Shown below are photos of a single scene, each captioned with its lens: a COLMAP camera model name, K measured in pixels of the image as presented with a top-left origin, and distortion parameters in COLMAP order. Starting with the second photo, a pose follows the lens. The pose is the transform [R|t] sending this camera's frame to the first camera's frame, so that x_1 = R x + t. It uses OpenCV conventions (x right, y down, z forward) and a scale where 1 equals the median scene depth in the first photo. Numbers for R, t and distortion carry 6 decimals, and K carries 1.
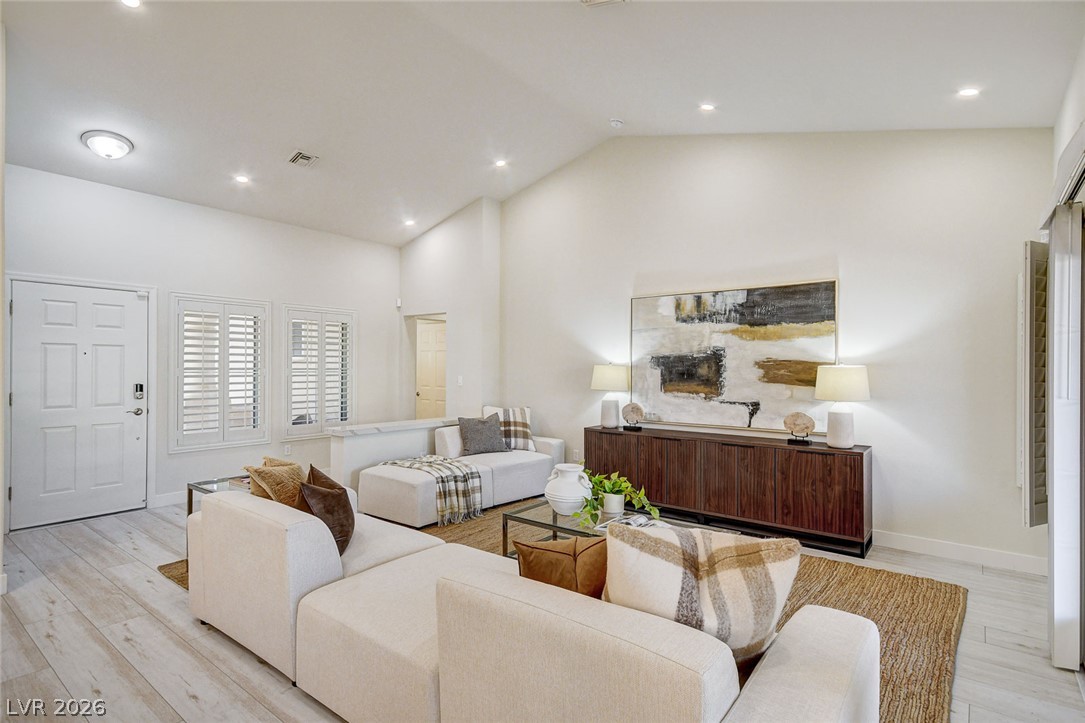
lens RADIAL K [[537.6, 0, 542.3], [0, 537.6, 367.5], [0, 0, 1]] dist [0.017568, 0.000015]
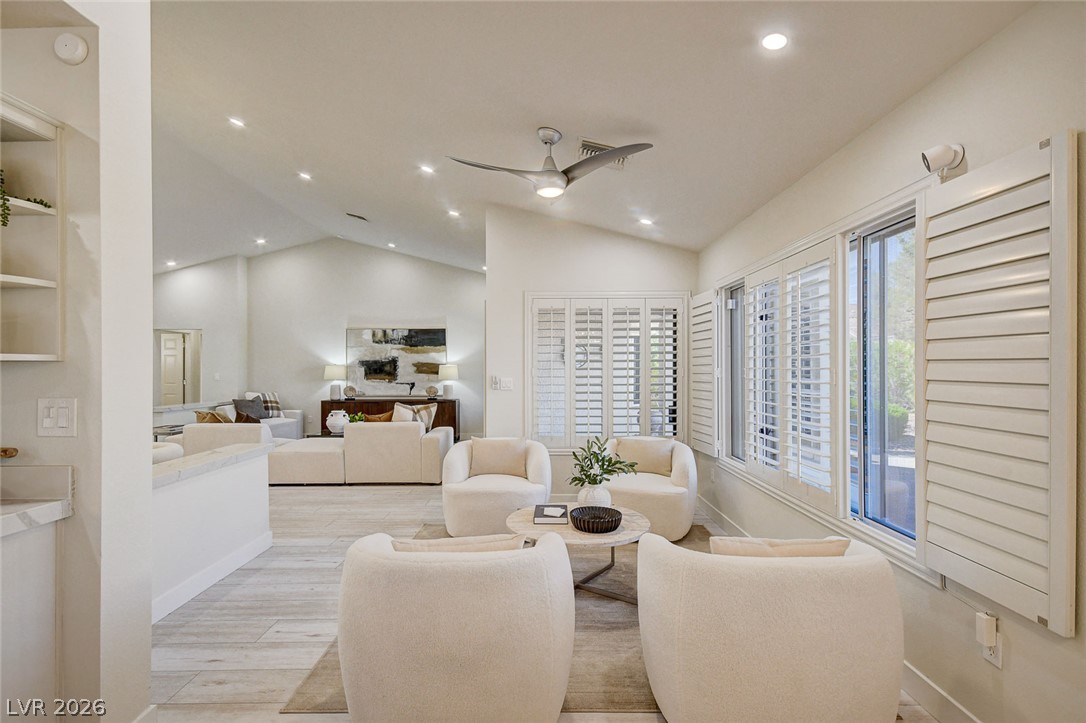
lens RADIAL K [[515.3, 0, 546.7], [0, 515.3, 367.2], [0, 0, 1]] dist [0.000462, -0.001403]
pose [[0.779022, -0.008239, 0.626942, -0.452740], [0.006136, 0.999966, 0.005517, -0.004382], [-0.626966, -0.000451, 0.779046, -0.885213]]
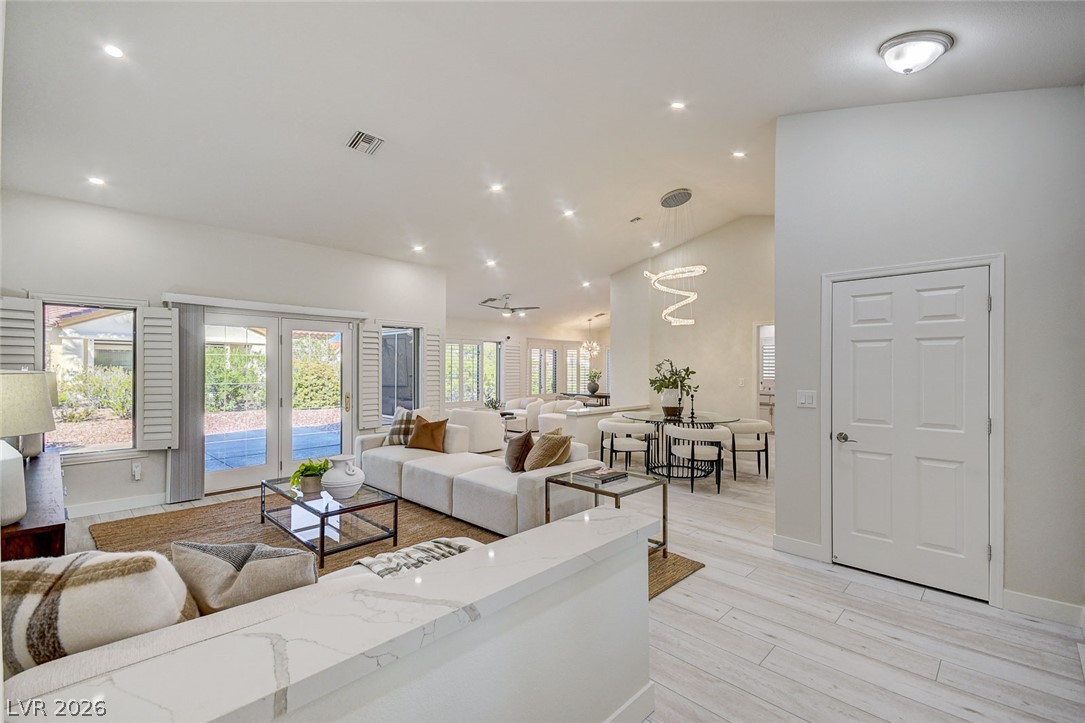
lens RADIAL K [[477.0, 0, 540.1], [0, 477.0, 365.0], [0, 0, 1]] dist [0.019369, -0.000281]
pose [[-0.993971, -0.007531, 0.109381, -0.366994], [-0.007827, 0.999967, -0.002276, -0.016031], [-0.109360, -0.003118, -0.993997, 1.491685]]
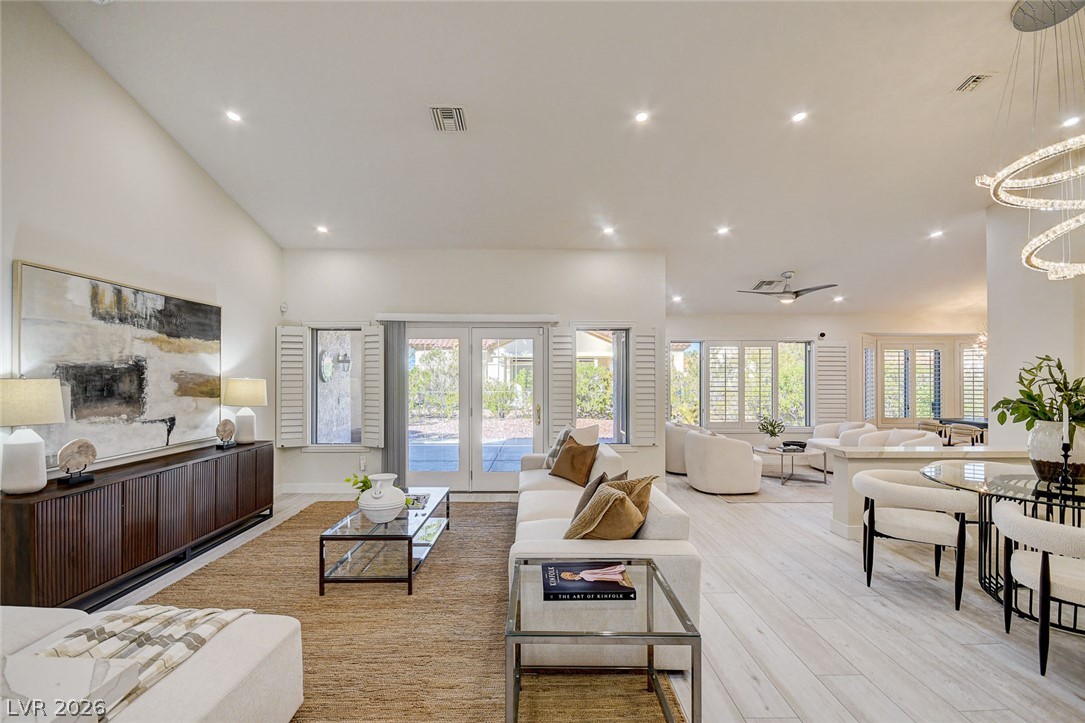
lens RADIAL K [[498.0, 0, 537.6], [0, 498.0, 371.8], [0, 0, 1]] dist [0.003801, 0.000512]
pose [[-0.626169, 0.004757, 0.779673, -0.672784], [-0.002908, 0.999960, -0.008437, -0.010086], [-0.779682, -0.007550, -0.626131, 1.019288]]
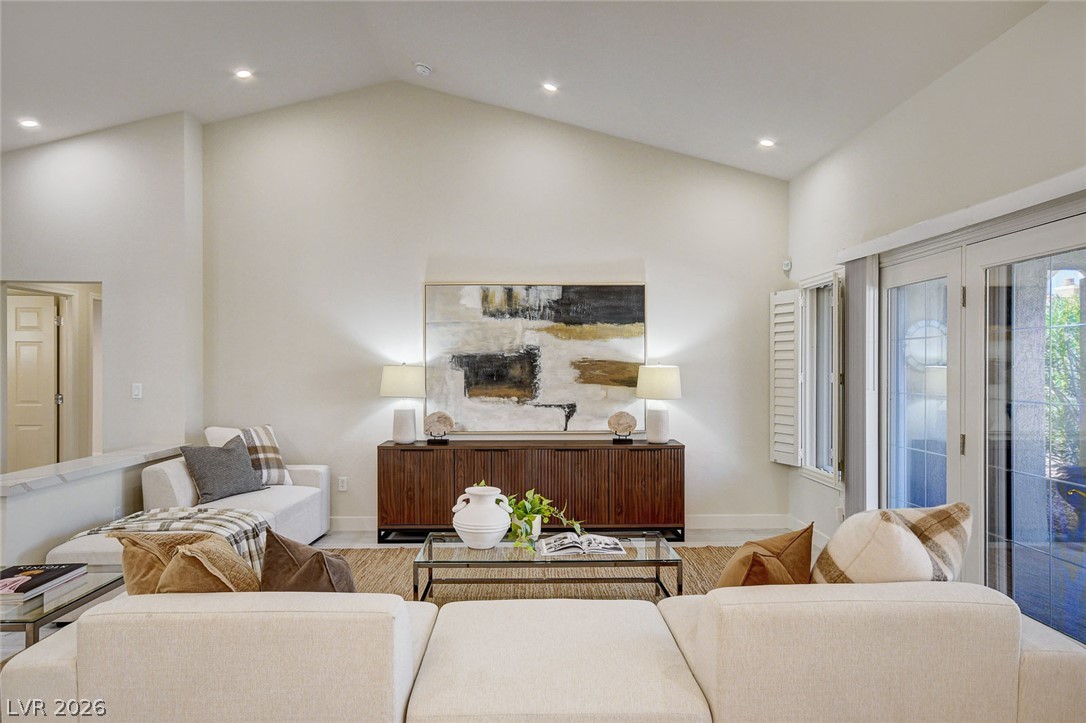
lens RADIAL K [[686.8, 0, 547.3], [0, 686.8, 366.7], [0, 0, 1]] dist [0.006326, 0.004477]
pose [[0.770990, -0.007754, 0.636801, -0.405438], [0.003119, 0.999960, 0.008400, -0.012084], [-0.636840, -0.004490, 0.770983, 0.081850]]
